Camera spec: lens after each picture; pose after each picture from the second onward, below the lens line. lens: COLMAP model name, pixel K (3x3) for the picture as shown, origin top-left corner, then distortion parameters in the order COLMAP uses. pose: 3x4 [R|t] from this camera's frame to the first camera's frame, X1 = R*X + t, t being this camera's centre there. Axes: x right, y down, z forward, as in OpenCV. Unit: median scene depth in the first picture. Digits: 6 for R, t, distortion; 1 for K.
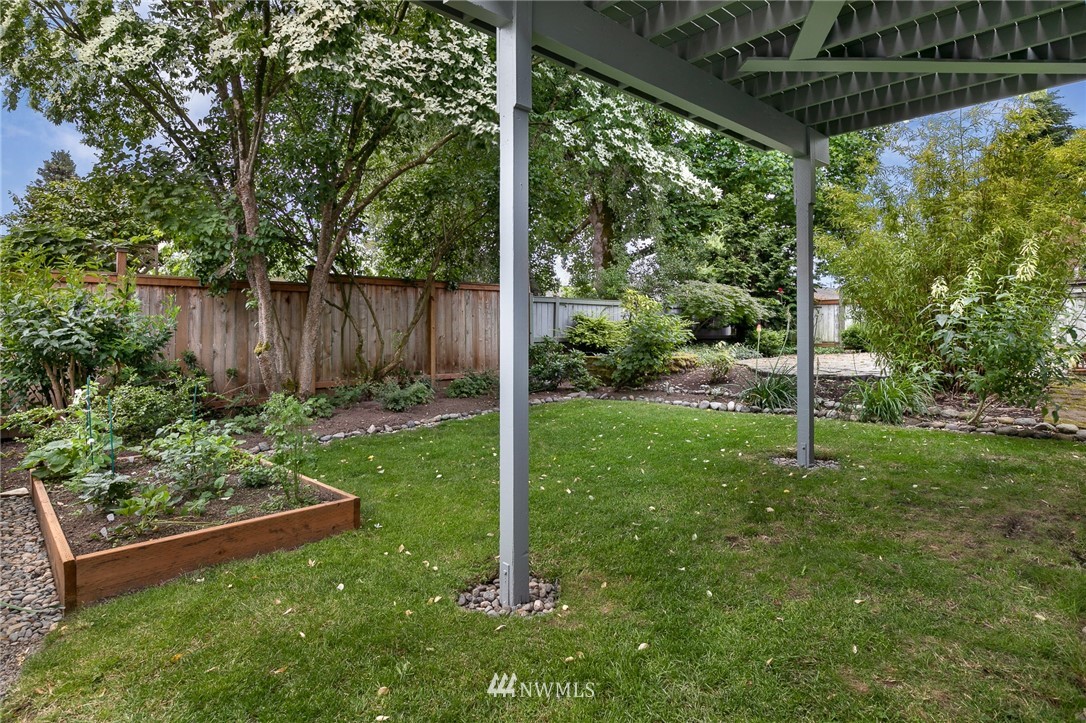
lens RADIAL K [[596.3, 0, 542.7], [0, 596.3, 311.3], [0, 0, 1]] dist [0.000821, 0.000009]
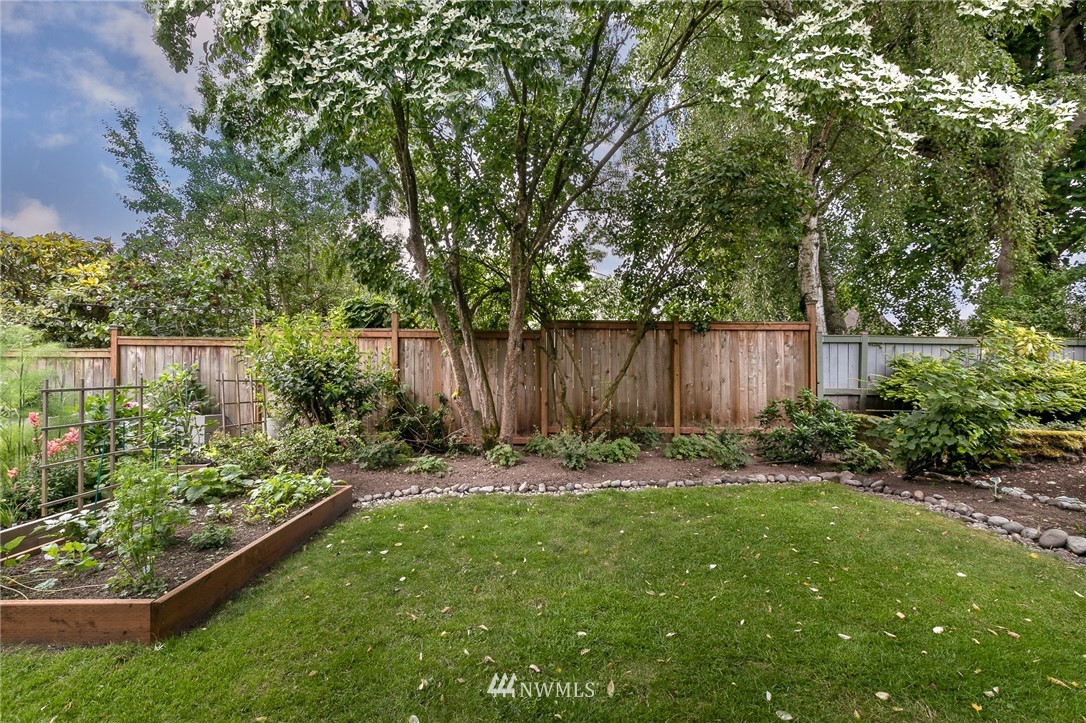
lens RADIAL K [[509.2, 0, 543.0], [0, 509.2, 361.5], [0, 0, 1]] dist [-0.021326, -0.000477]
pose [[0.738760, 0.001909, -0.673966, 0.213646], [0.010141, 0.999851, 0.013948, -0.005567], [0.673893, -0.017139, 0.738631, 0.355568]]
